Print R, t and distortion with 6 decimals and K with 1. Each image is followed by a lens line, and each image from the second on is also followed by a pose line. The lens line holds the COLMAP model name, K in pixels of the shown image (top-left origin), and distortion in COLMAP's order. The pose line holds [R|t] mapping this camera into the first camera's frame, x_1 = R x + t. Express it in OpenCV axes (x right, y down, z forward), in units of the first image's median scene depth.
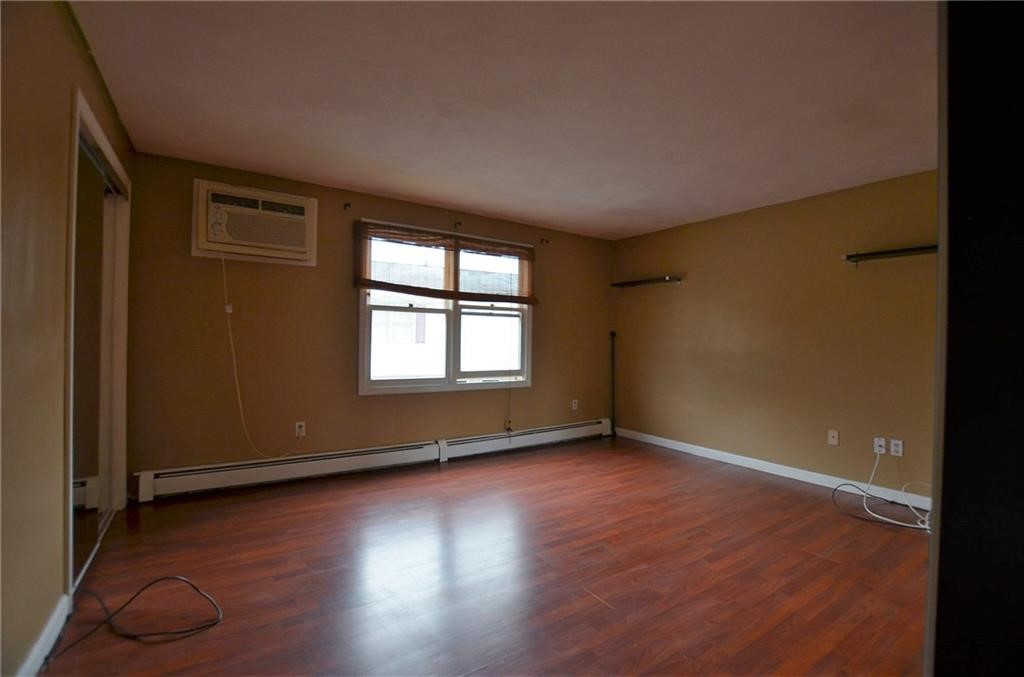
lens RADIAL K [[450.0, 0, 517.5], [0, 450.0, 337.4], [0, 0, 1]] dist [-0.030487, 0.000310]
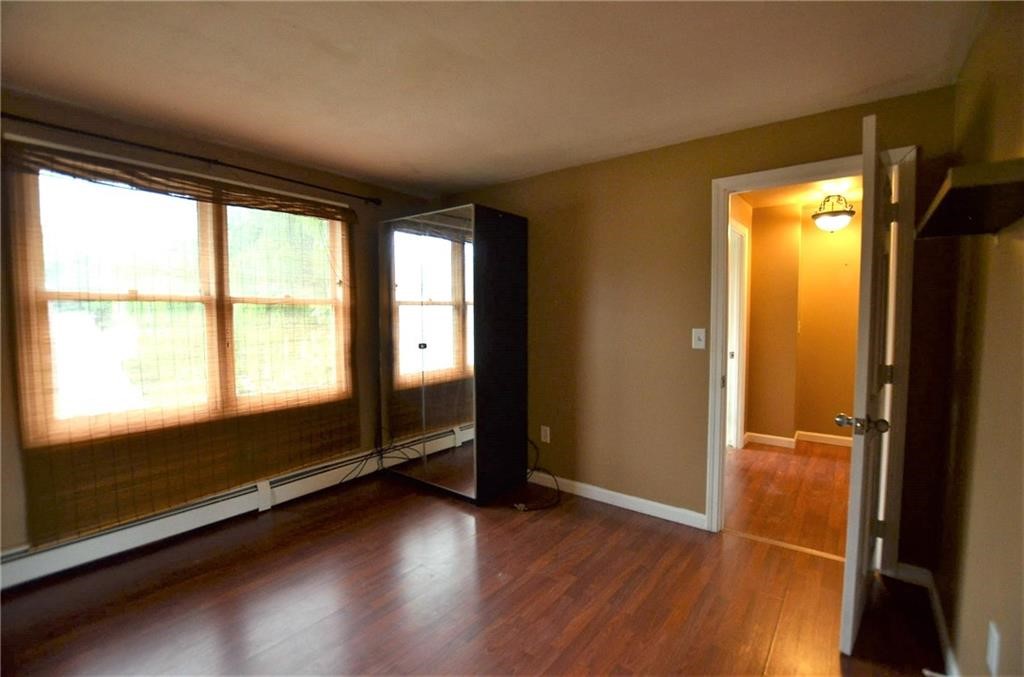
lens RADIAL K [[450.0, 0, 506.0], [0, 450.0, 342.7], [0, 0, 1]] dist [-0.030487, 0.000310]
pose [[0.947312, -0.029275, 0.318971, 0.046392], [0.006901, 0.997449, 0.071051, -0.041224], [-0.320237, -0.065106, 0.945097, 0.274974]]
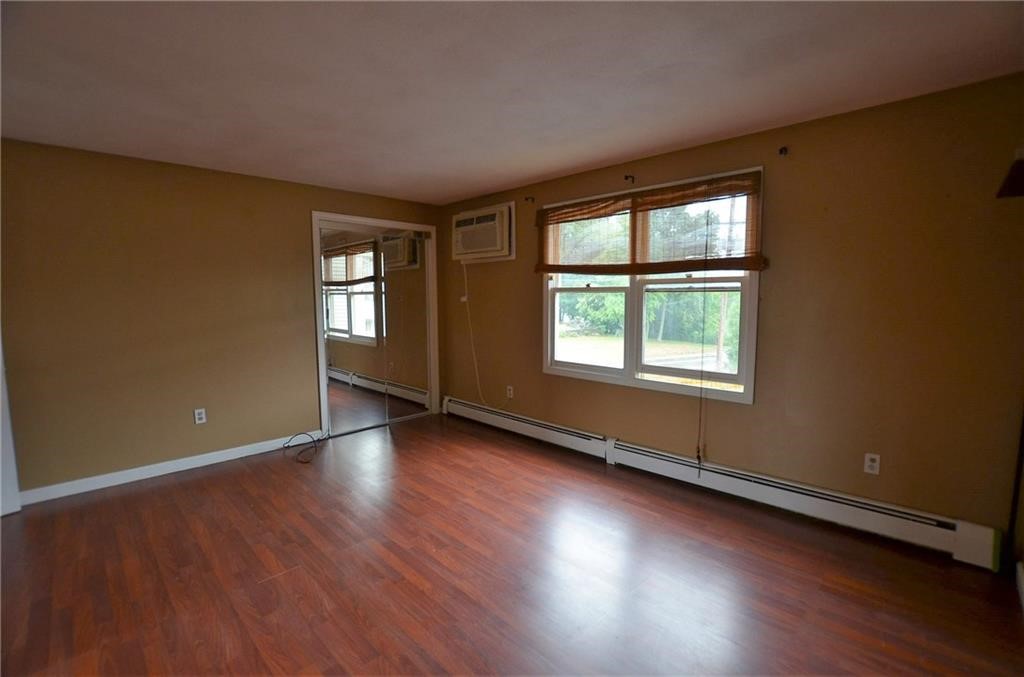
lens RADIAL K [[450.0, 0, 514.2], [0, 450.0, 334.9], [0, 0, 1]] dist [-0.030487, 0.000310]
pose [[0.199258, 0.063970, -0.977857, 0.647605], [0.008083, 0.997726, 0.066917, -0.033154], [0.979914, -0.021237, 0.198288, 0.669312]]
